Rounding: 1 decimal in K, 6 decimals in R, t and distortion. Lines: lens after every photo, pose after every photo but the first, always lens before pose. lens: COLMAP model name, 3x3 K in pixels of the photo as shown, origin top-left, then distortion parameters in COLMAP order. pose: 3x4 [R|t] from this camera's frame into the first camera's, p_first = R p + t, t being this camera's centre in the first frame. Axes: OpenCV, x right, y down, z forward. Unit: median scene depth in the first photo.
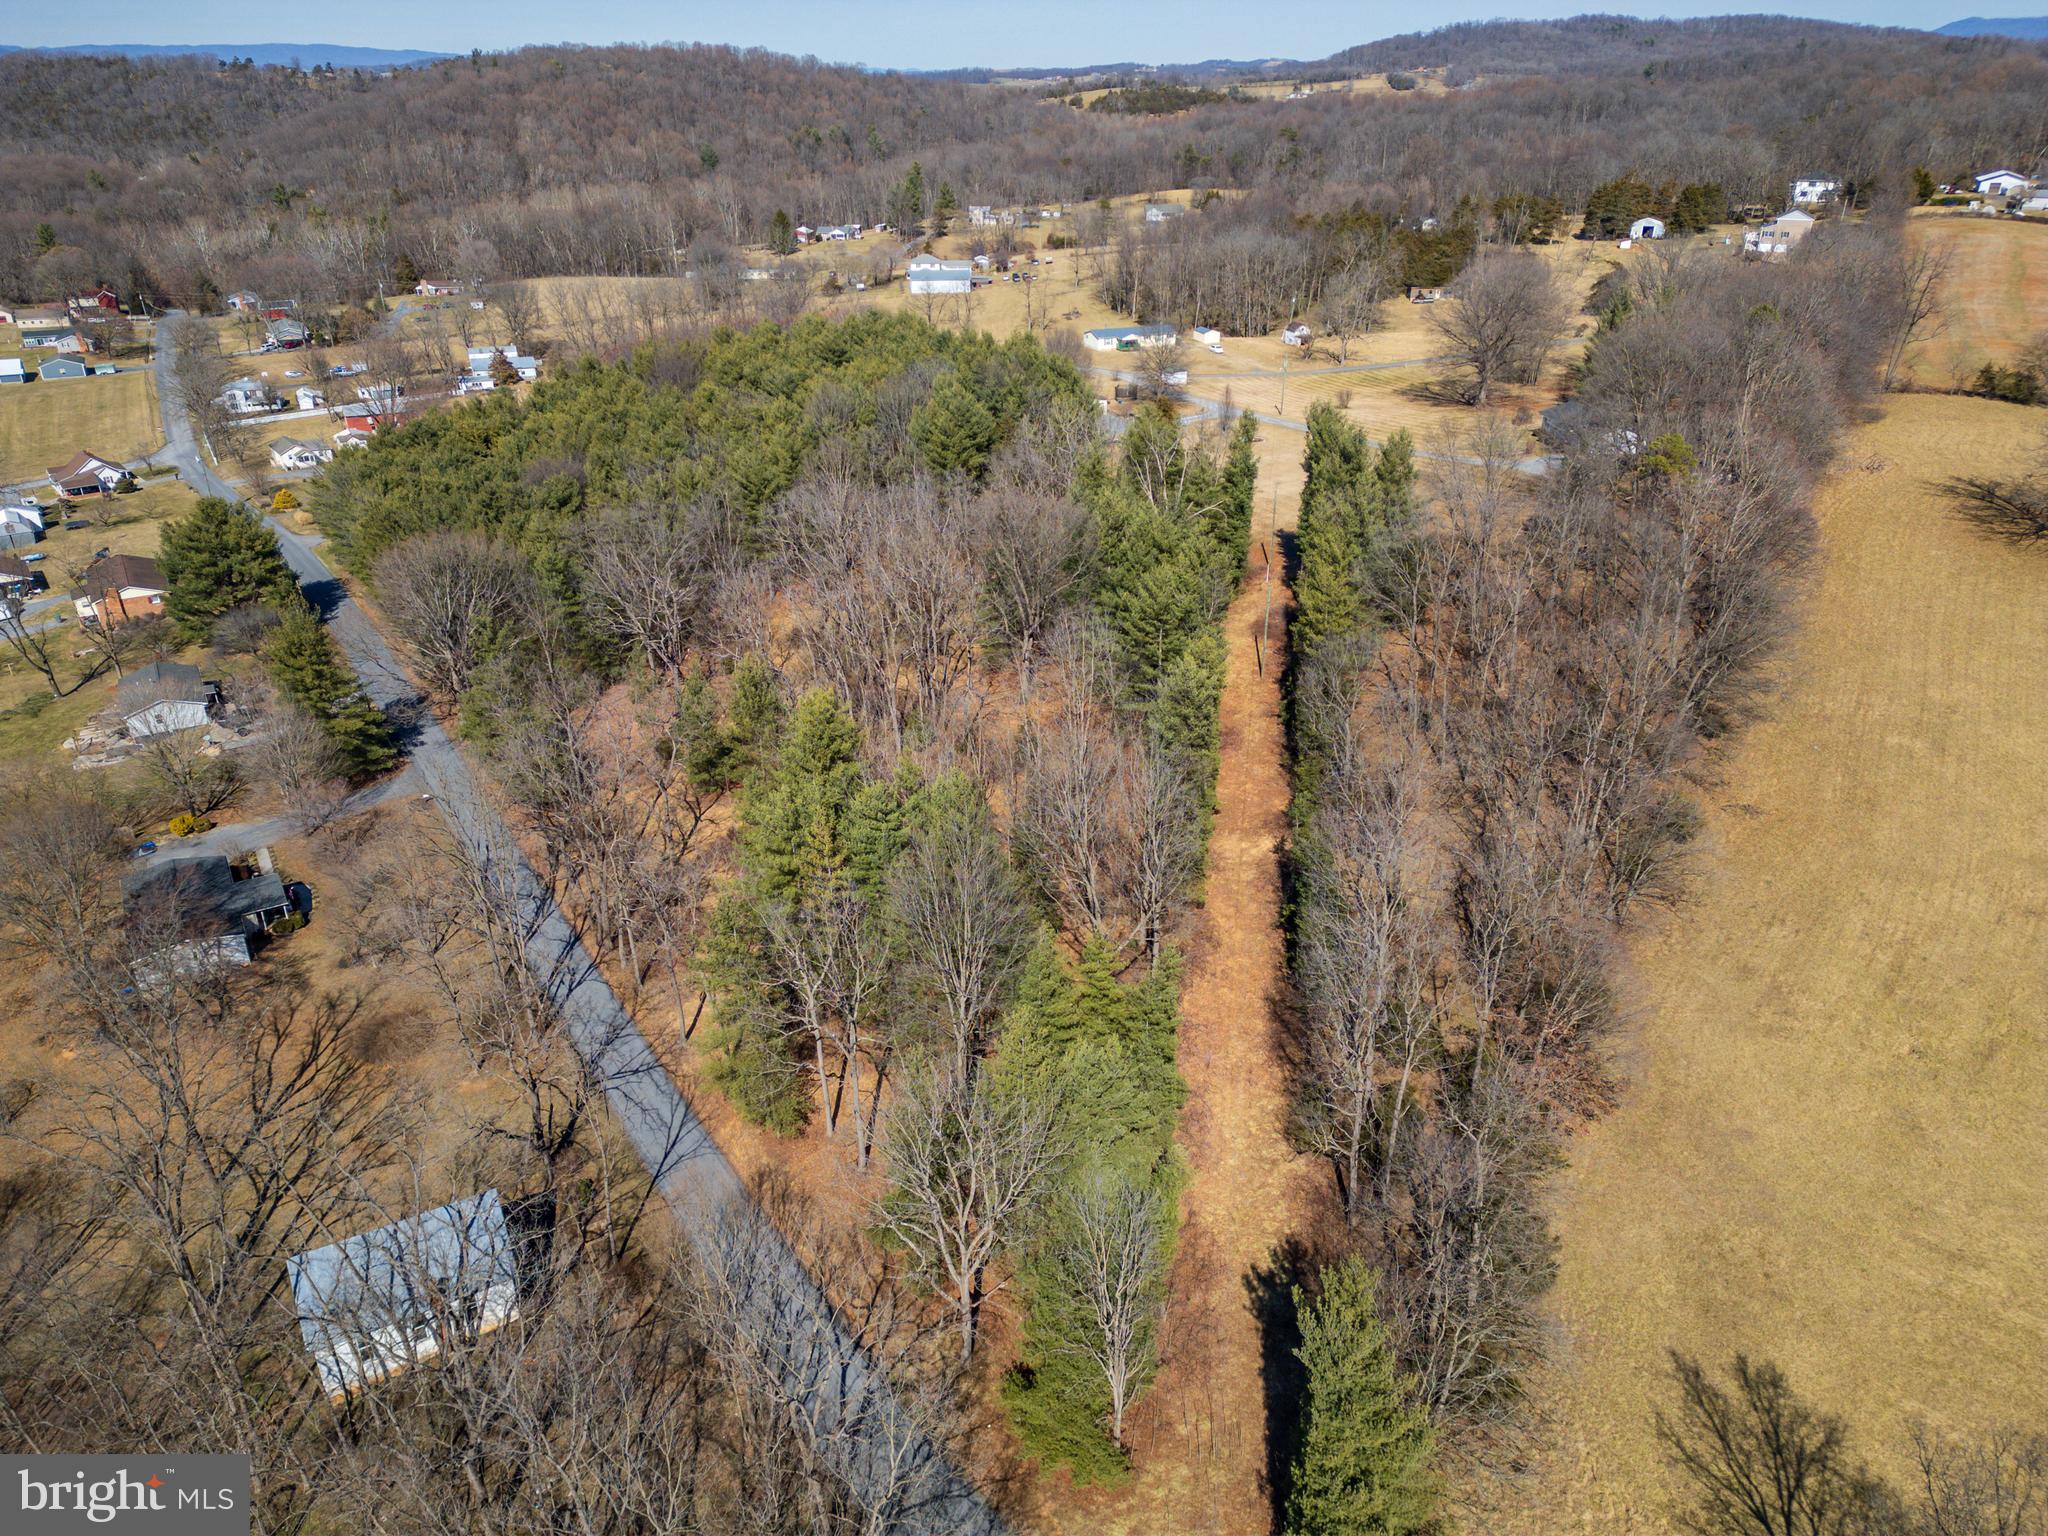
lens RADIAL K [[1425.9, 0, 1024.0], [0, 1425.9, 768.0], [0, 0, 1]] dist [0.057598, -0.004831]
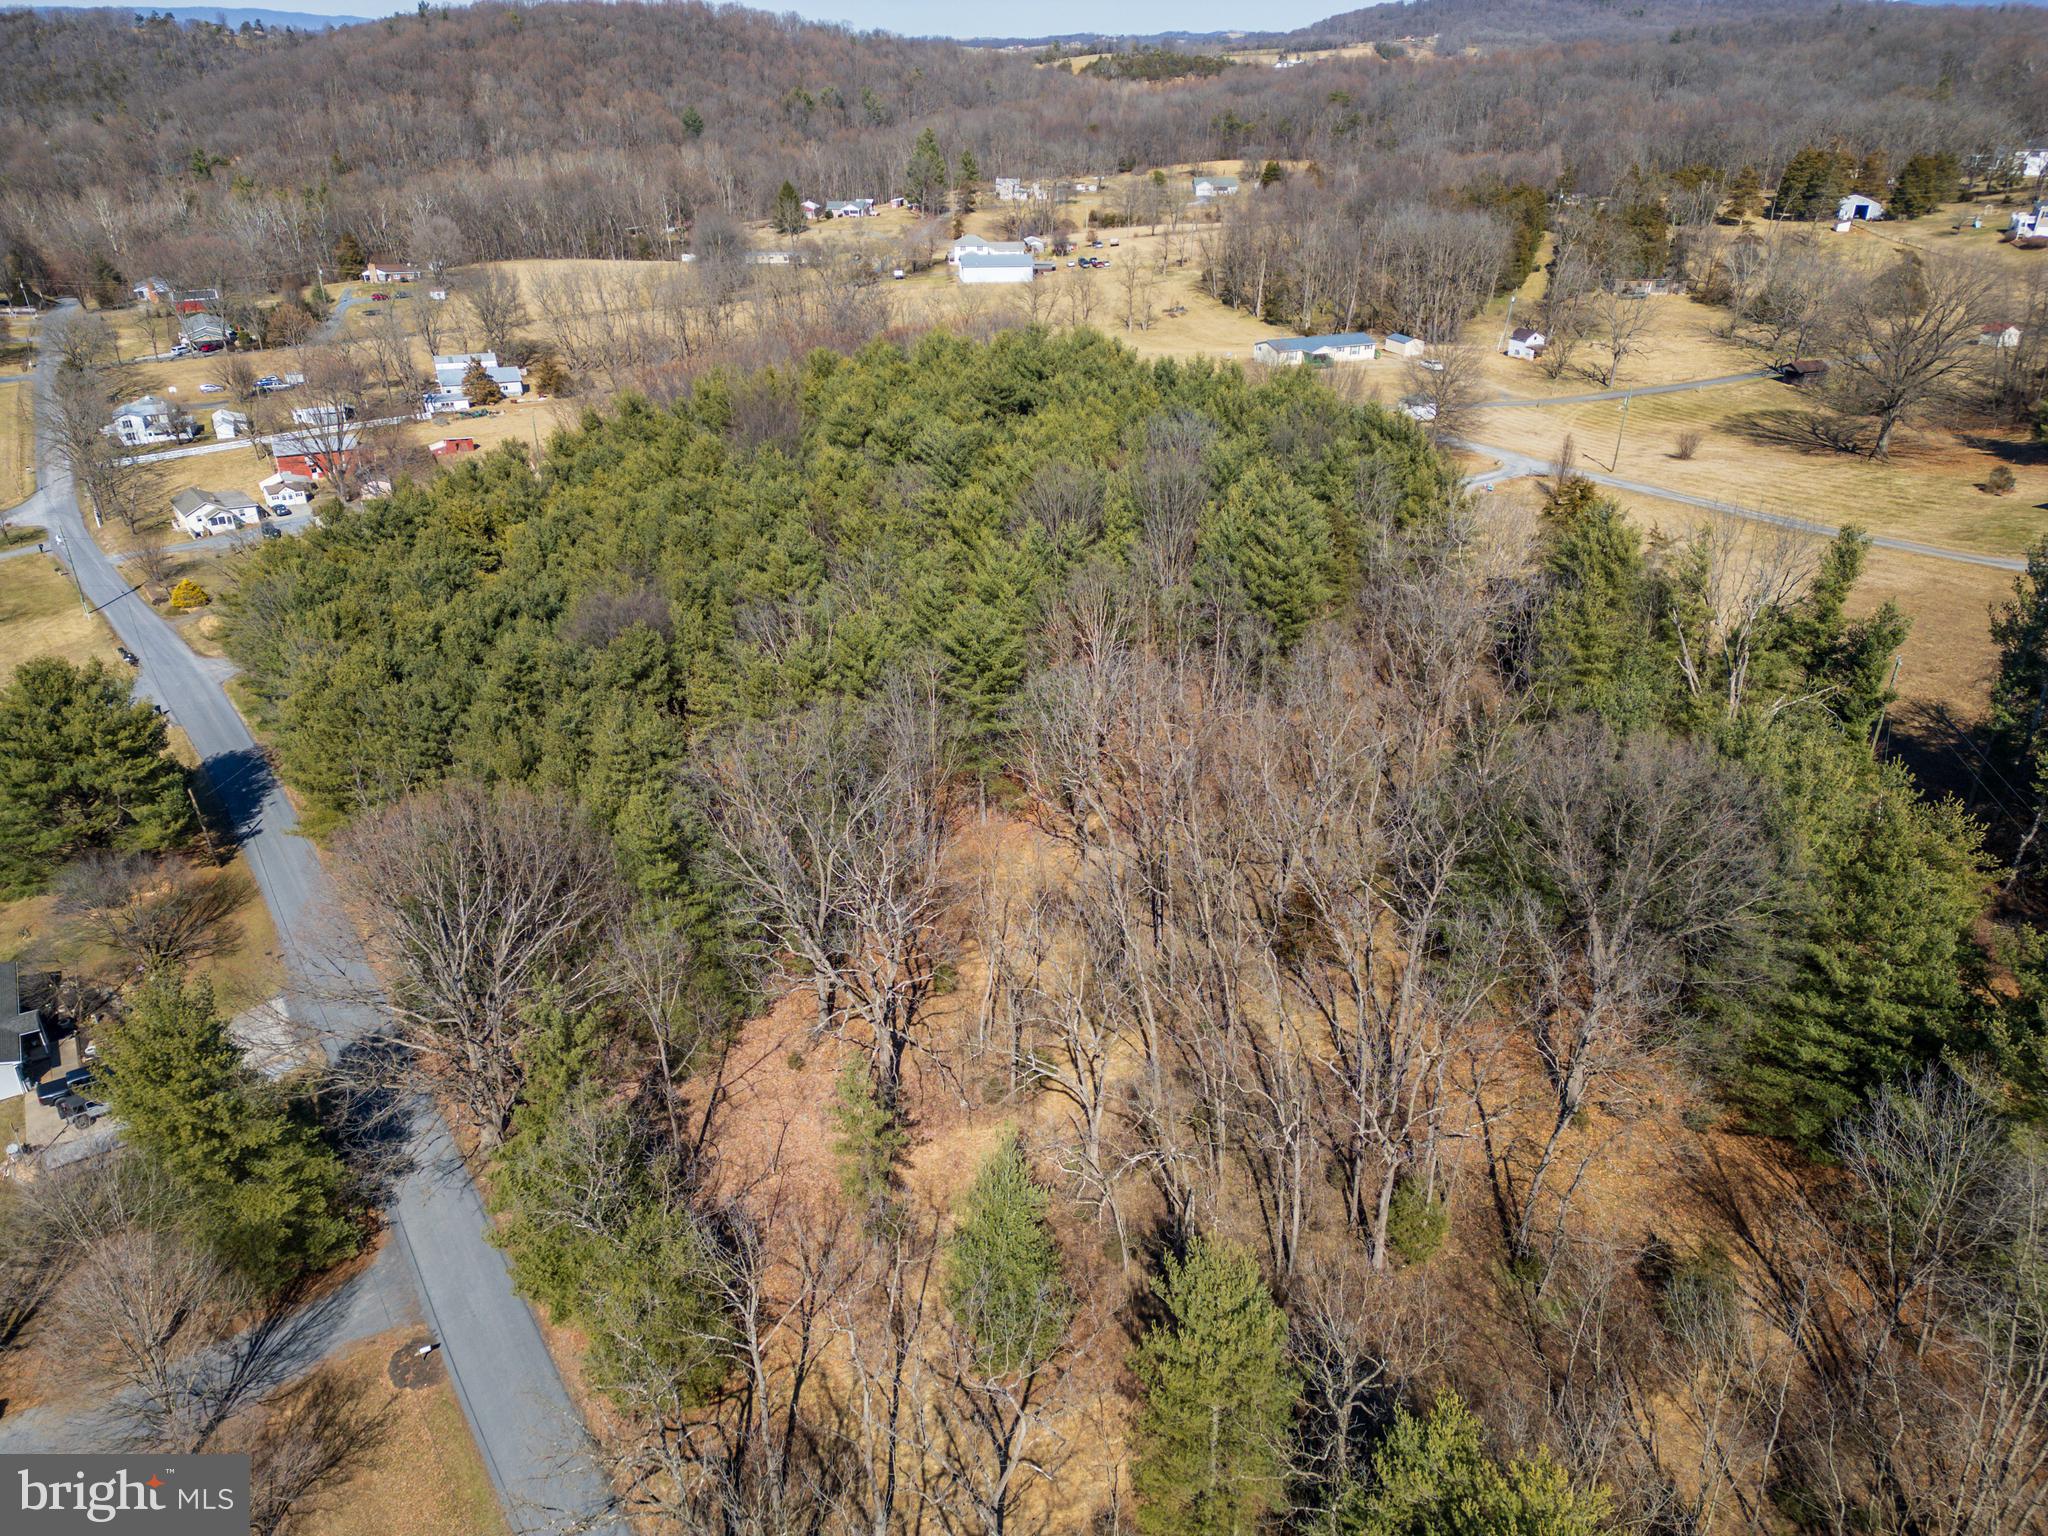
lens RADIAL K [[1431.6, 0, 1024.0], [0, 1431.6, 768.0], [0, 0, 1]] dist [0.061651, -0.026005]
pose [[0.999531, -0.007672, 0.029663, -0.068775], [0.007243, 0.999868, 0.014567, -0.058689], [-0.029771, -0.014345, 0.999454, 0.152555]]
